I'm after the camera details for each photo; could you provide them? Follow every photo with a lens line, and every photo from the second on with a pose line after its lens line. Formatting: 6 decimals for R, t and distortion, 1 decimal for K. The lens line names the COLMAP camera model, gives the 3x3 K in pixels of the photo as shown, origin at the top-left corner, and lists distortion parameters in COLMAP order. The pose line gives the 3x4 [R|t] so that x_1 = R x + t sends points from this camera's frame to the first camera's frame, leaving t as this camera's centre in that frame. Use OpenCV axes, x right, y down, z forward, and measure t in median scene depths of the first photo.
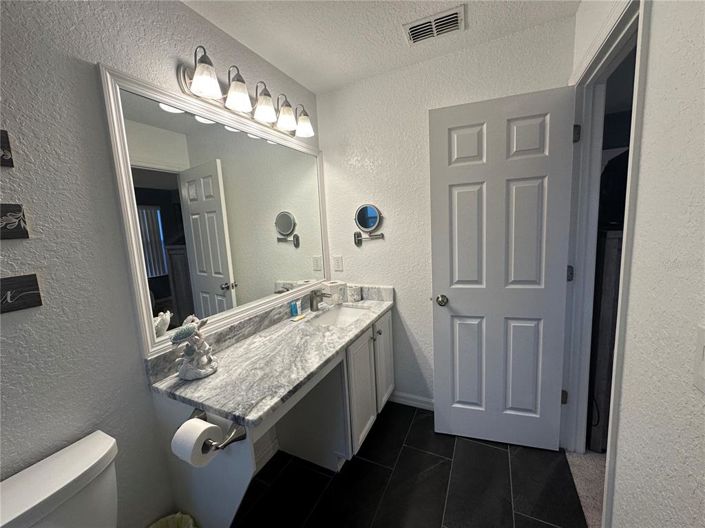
lens RADIAL K [[284.3, 0, 352.5], [0, 284.3, 264.0], [0, 0, 1]] dist [-0.001538, -0.000192]
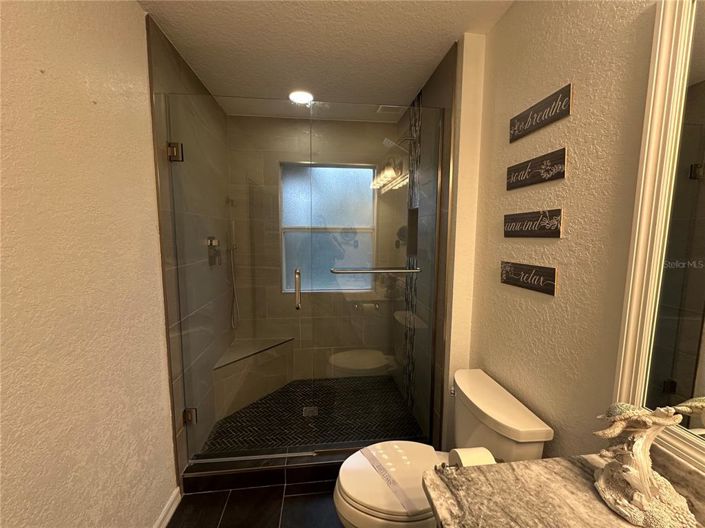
lens RADIAL K [[284.3, 0, 352.5], [0, 284.3, 264.0], [0, 0, 1]] dist [-0.001538, -0.000192]
pose [[-0.840289, 0.105723, -0.531730, 0.201270], [-0.035503, 0.967965, 0.248564, -0.238601], [0.540974, 0.227743, -0.809617, 1.462852]]
